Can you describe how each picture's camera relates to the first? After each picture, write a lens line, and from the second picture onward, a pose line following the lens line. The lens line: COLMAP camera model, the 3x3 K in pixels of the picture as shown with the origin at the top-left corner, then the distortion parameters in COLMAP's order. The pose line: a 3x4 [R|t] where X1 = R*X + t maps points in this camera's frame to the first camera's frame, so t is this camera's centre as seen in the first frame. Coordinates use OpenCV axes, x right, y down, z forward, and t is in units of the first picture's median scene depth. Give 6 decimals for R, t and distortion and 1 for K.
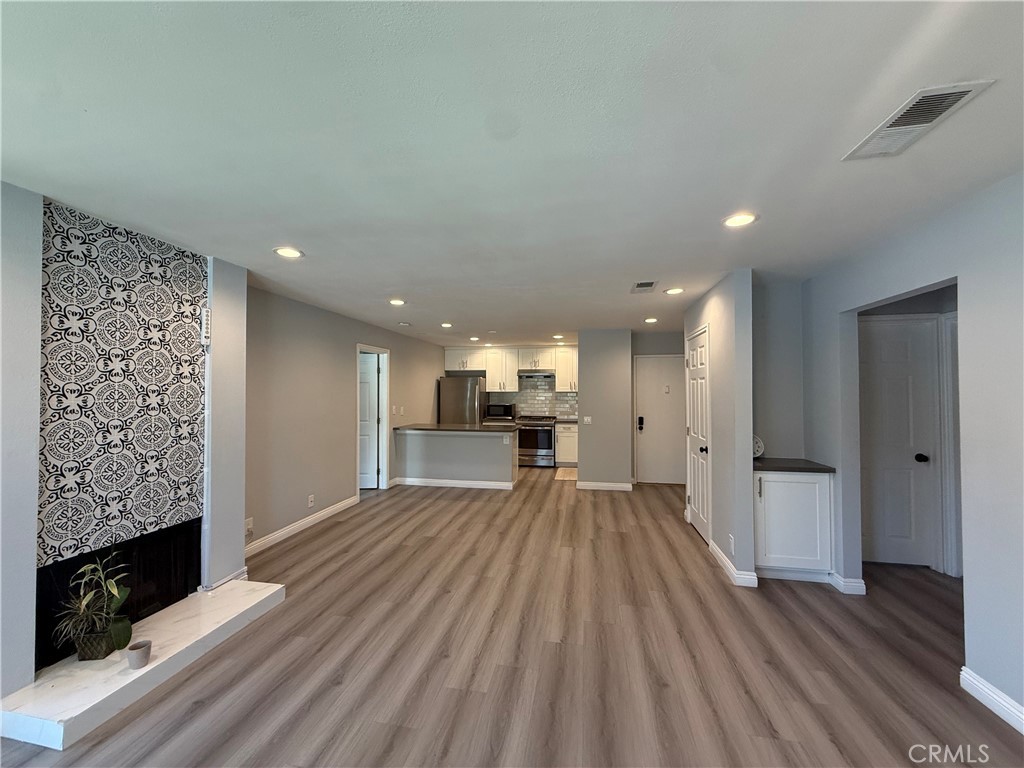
lens RADIAL K [[412.0, 0, 507.5], [0, 412.0, 384.3], [0, 0, 1]] dist [-0.002231, 0.000995]
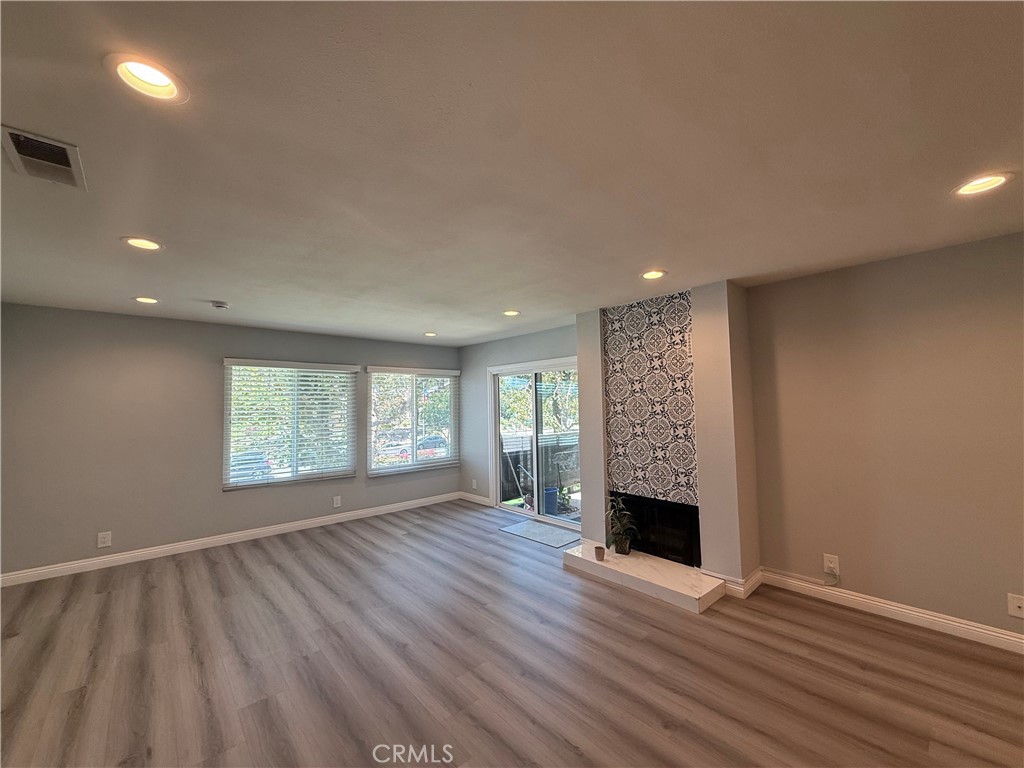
lens RADIAL K [[412.0, 0, 510.2], [0, 412.0, 383.4], [0, 0, 1]] dist [-0.002231, 0.000995]
pose [[-0.611636, -0.029151, -0.790602, 0.599860], [0.031260, 0.997650, -0.060969, 0.023525], [0.790522, -0.062005, -0.609287, 1.452644]]
